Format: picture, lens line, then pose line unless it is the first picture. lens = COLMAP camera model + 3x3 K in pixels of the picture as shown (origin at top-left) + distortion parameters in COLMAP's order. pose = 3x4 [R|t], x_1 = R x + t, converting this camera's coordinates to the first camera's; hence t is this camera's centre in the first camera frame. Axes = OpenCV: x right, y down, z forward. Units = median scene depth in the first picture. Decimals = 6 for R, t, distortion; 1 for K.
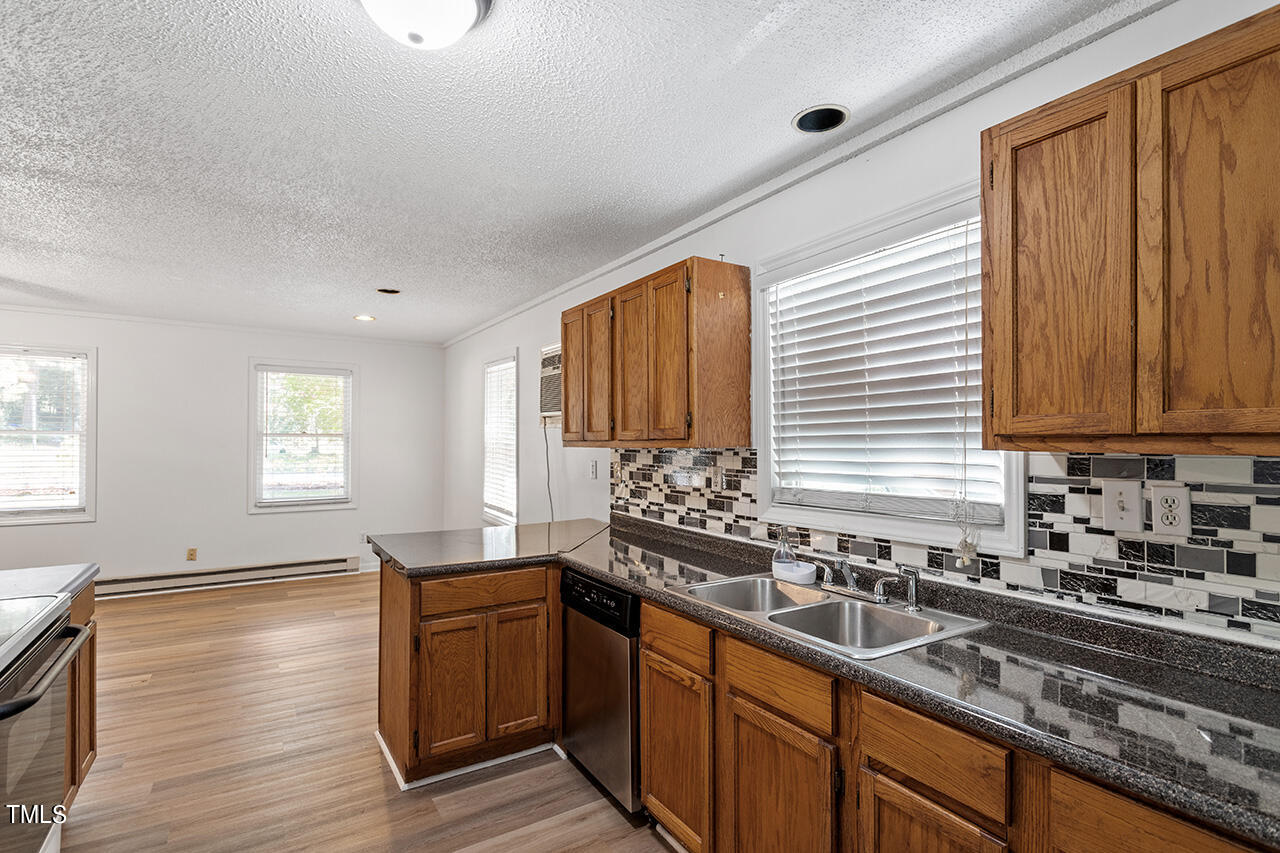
lens RADIAL K [[612.1, 0, 642.0], [0, 612.1, 442.5], [0, 0, 1]] dist [-0.000287, 0.000587]
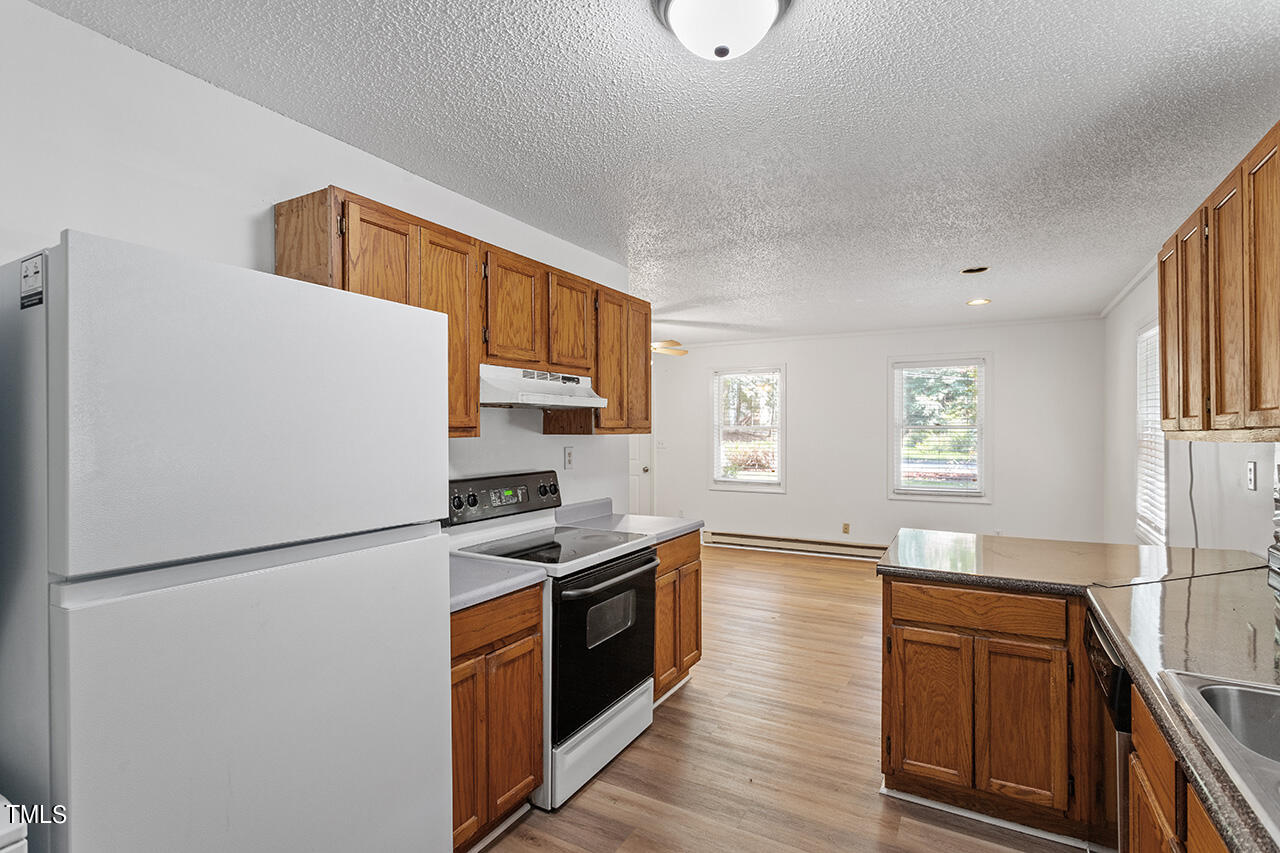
lens RADIAL K [[609.1, 0, 644.3], [0, 609.1, 437.2], [0, 0, 1]] dist [-0.000097, 0.000581]
pose [[0.471491, 0.002527, -0.881867, 0.256038], [0.001937, 0.999991, 0.003900, 0.000693], [0.881869, -0.003547, 0.471481, 0.196939]]
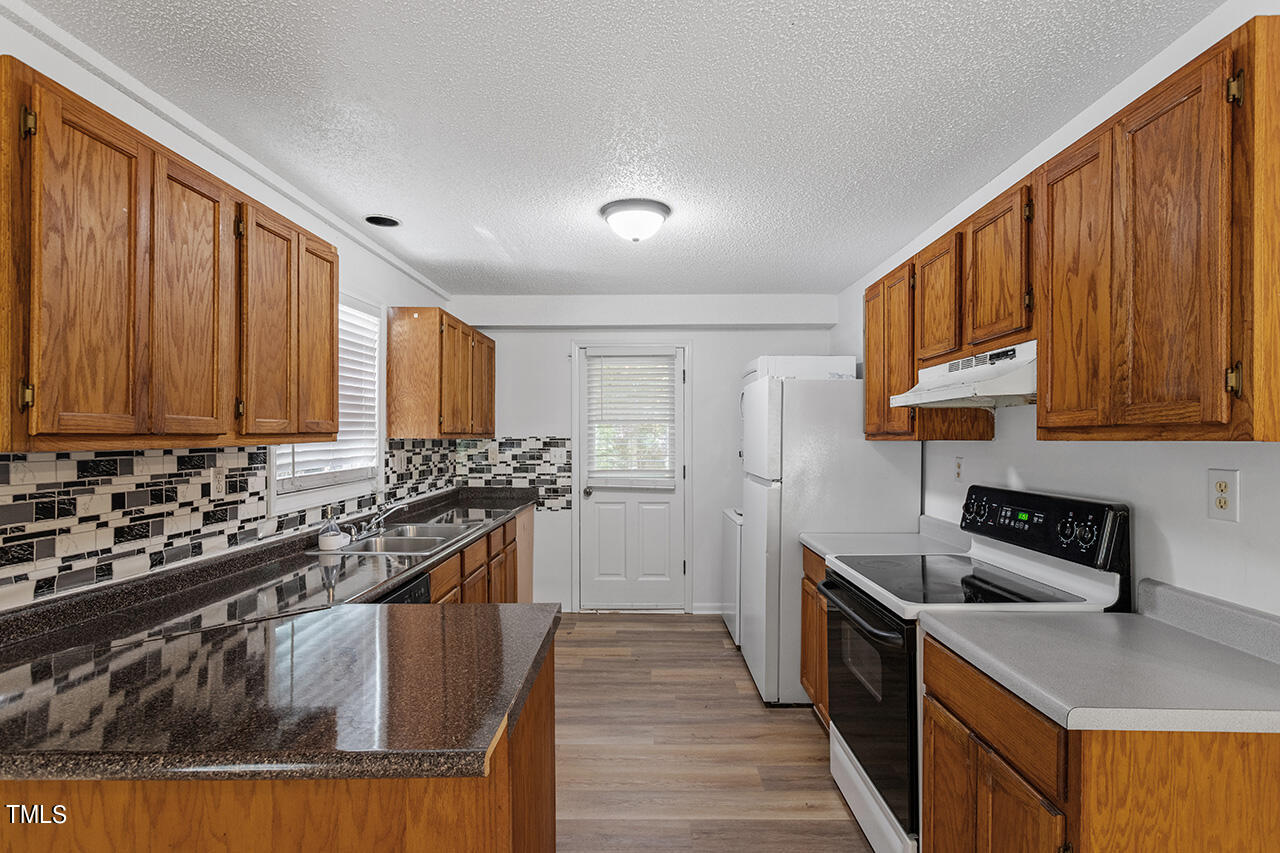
lens RADIAL K [[609.4, 0, 639.1], [0, 609.4, 436.2], [0, 0, 1]] dist [-0.001291, 0.000359]
pose [[-0.833415, -0.004910, 0.552626, -0.777685], [-0.003429, 0.999987, 0.003712, -0.005128], [-0.552637, 0.001199, -0.833421, 1.389366]]
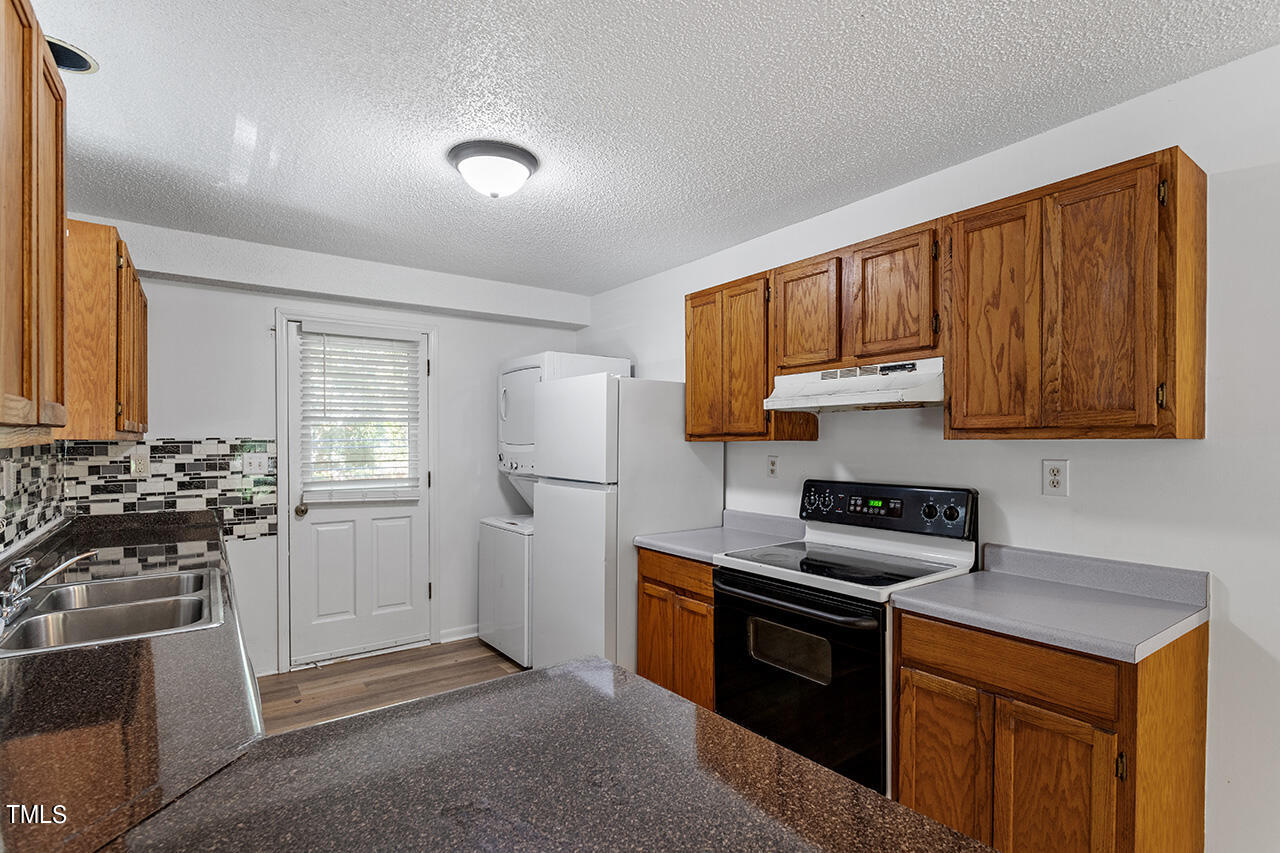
lens RADIAL K [[612.1, 0, 642.0], [0, 612.1, 442.5], [0, 0, 1]] dist [-0.000287, 0.000587]
pose [[-0.998421, -0.005076, -0.055938, -0.349115], [-0.005410, 0.999968, 0.005812, 0.001663], [0.055907, 0.006105, -0.998417, 1.388180]]
